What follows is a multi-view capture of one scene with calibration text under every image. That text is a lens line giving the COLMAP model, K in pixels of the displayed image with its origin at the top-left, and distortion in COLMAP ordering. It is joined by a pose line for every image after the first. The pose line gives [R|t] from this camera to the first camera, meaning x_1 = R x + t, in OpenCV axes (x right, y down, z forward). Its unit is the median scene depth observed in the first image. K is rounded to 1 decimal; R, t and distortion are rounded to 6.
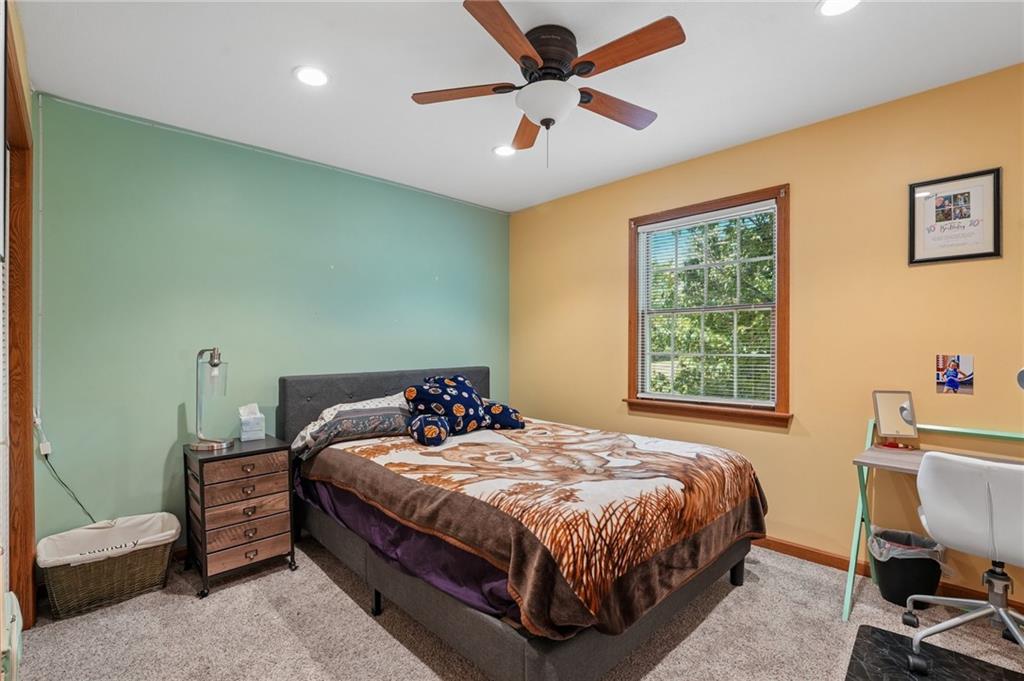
lens RADIAL K [[465.7, 0, 509.3], [0, 465.7, 342.2], [0, 0, 1]] dist [-0.011181, 0.000070]
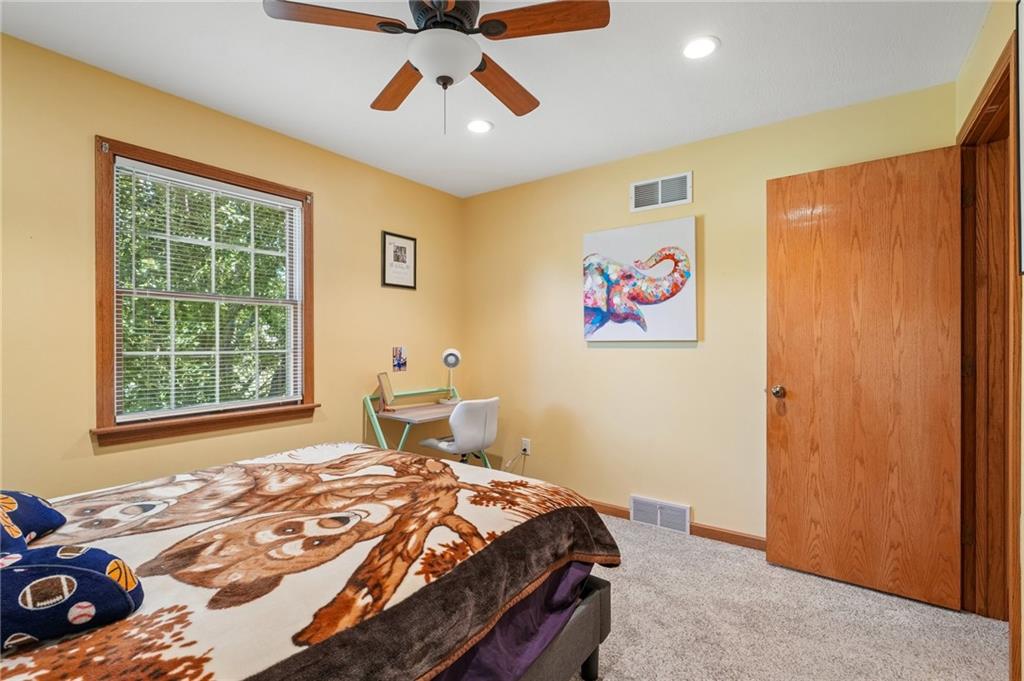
lens RADIAL K [[465.7, 0, 512.0], [0, 465.7, 339.6], [0, 0, 1]] dist [-0.011181, 0.000070]
pose [[-0.173428, 0.002728, 0.984843, -0.735394], [-0.003395, 0.999989, -0.003368, 0.006992], [-0.984841, -0.003927, -0.173417, 0.960966]]
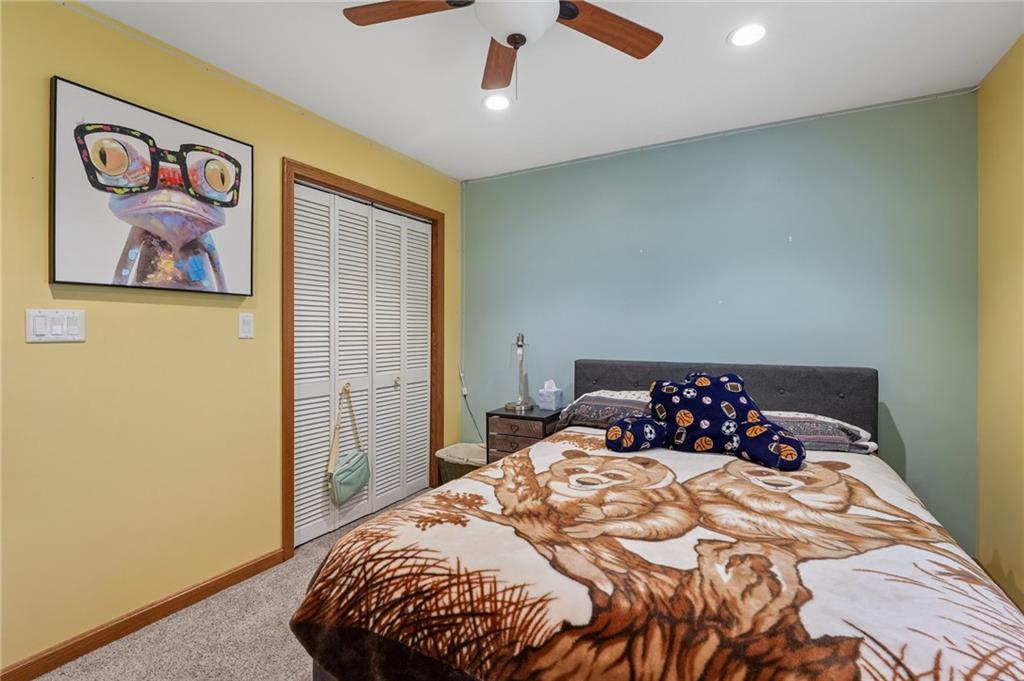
lens RADIAL K [[465.7, 0, 508.8], [0, 465.7, 337.7], [0, 0, 1]] dist [-0.011181, 0.000070]
pose [[0.287213, 0.018351, -0.957691, 0.749767], [0.001725, 0.999805, 0.019676, -0.000708], [0.957865, -0.007303, 0.287125, 0.722060]]
